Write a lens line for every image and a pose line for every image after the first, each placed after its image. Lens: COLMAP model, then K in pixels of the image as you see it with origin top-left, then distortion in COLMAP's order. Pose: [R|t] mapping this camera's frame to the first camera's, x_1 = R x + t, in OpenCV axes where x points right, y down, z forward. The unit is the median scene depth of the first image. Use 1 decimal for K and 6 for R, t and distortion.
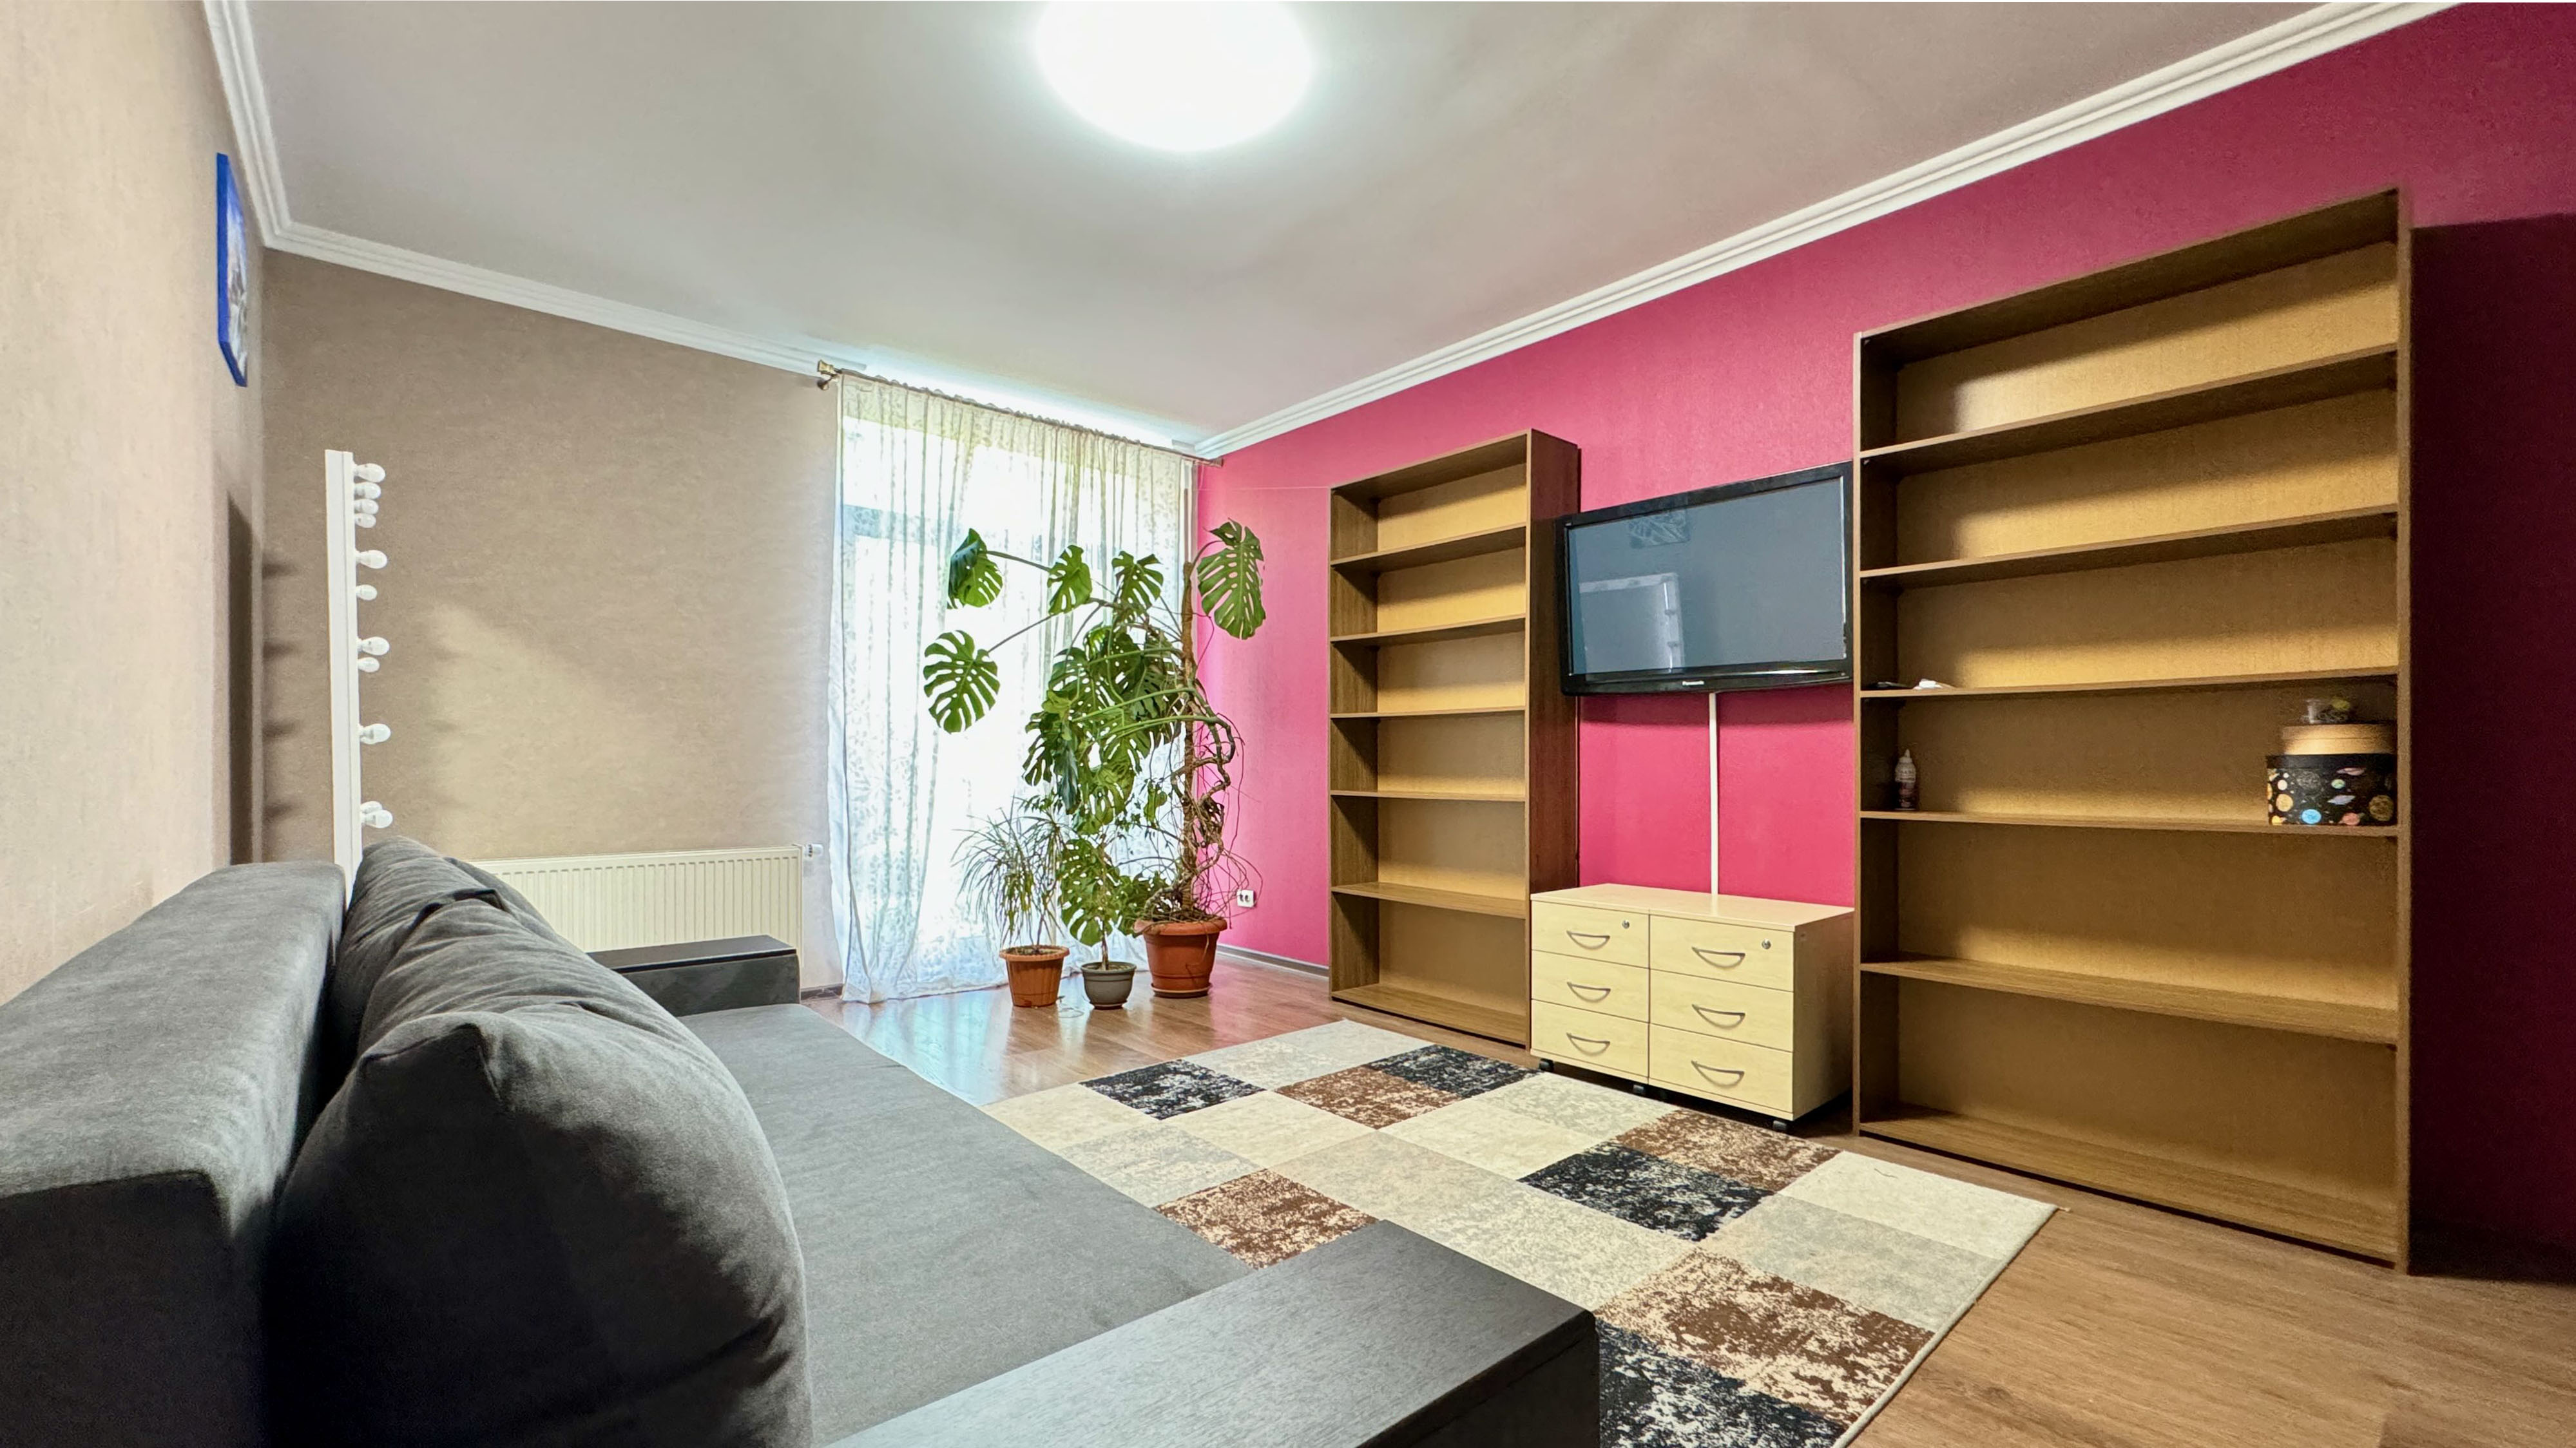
lens RADIAL K [[1028.1, 0, 1293.3], [0, 1028.1, 752.3], [0, 0, 1]] dist [0.004114, -0.000088]
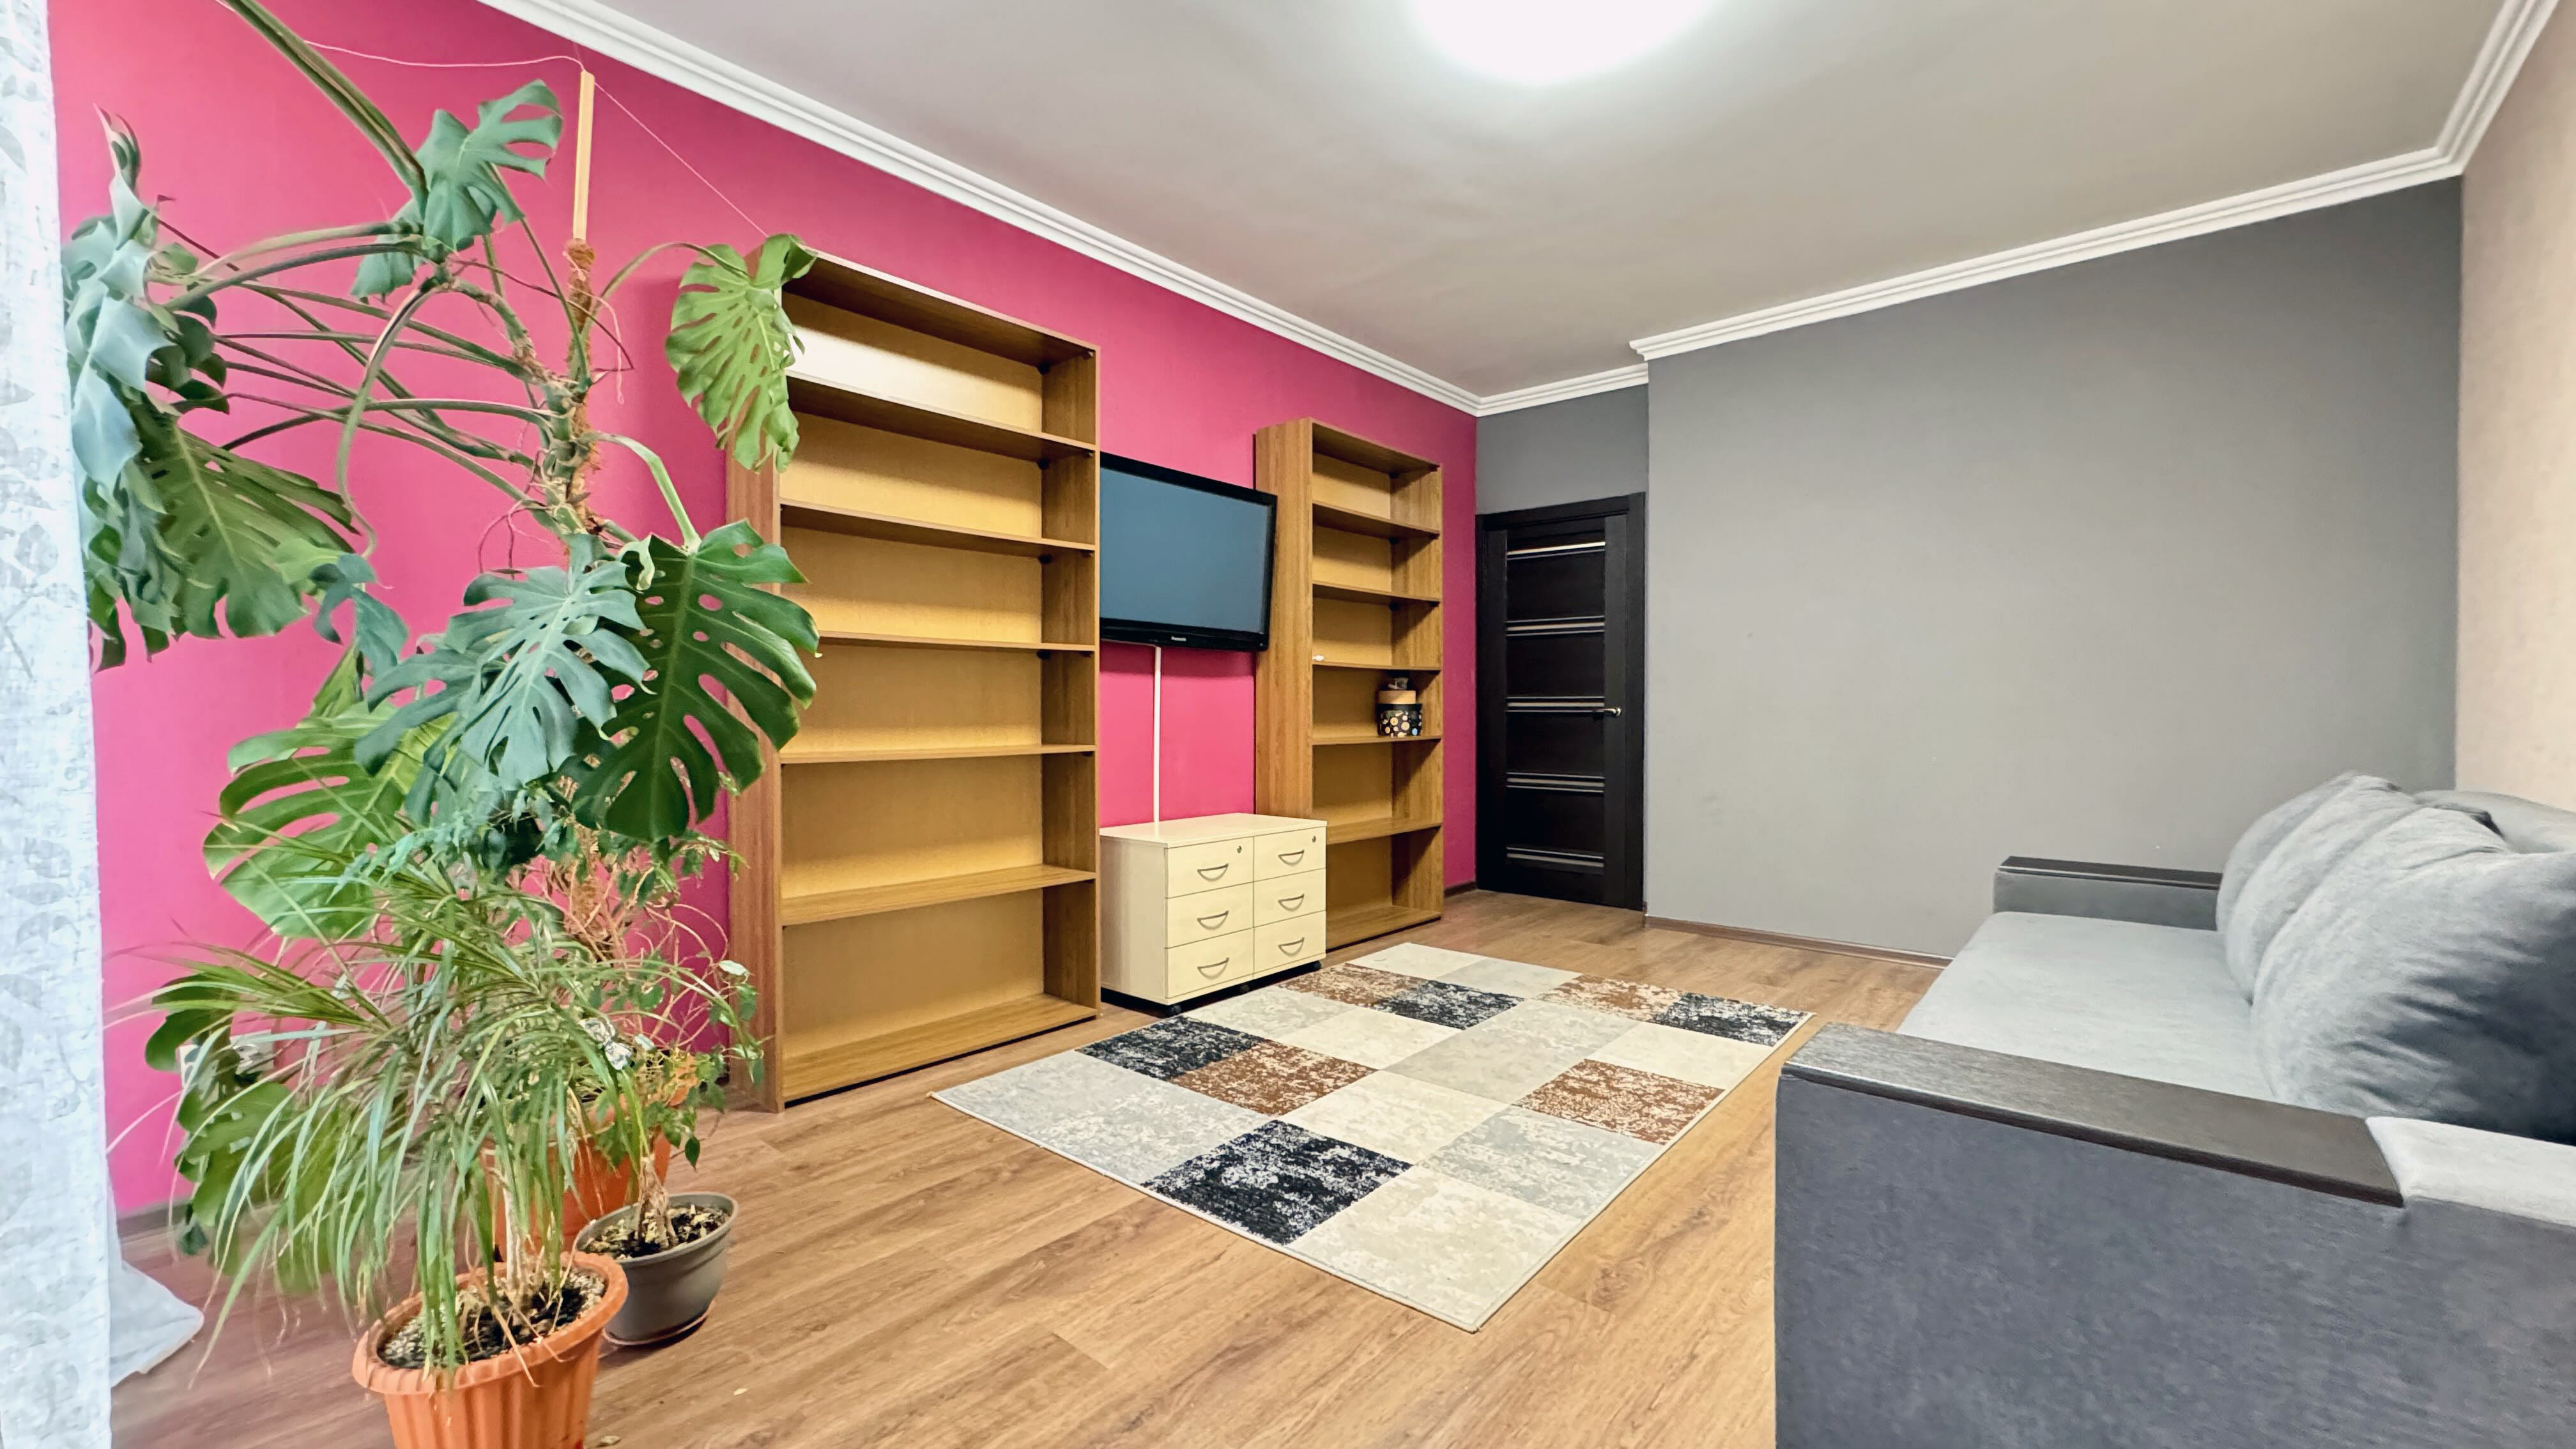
lens RADIAL K [[1028.2, 0, 1294.4], [0, 1028.2, 713.3], [0, 0, 1]] dist [0.004114, -0.000088]
pose [[-0.140848, -0.009612, 0.989985, -0.842193], [-0.012974, 0.999885, 0.007862, 0.006135], [-0.989946, -0.011737, -0.140956, 1.135747]]
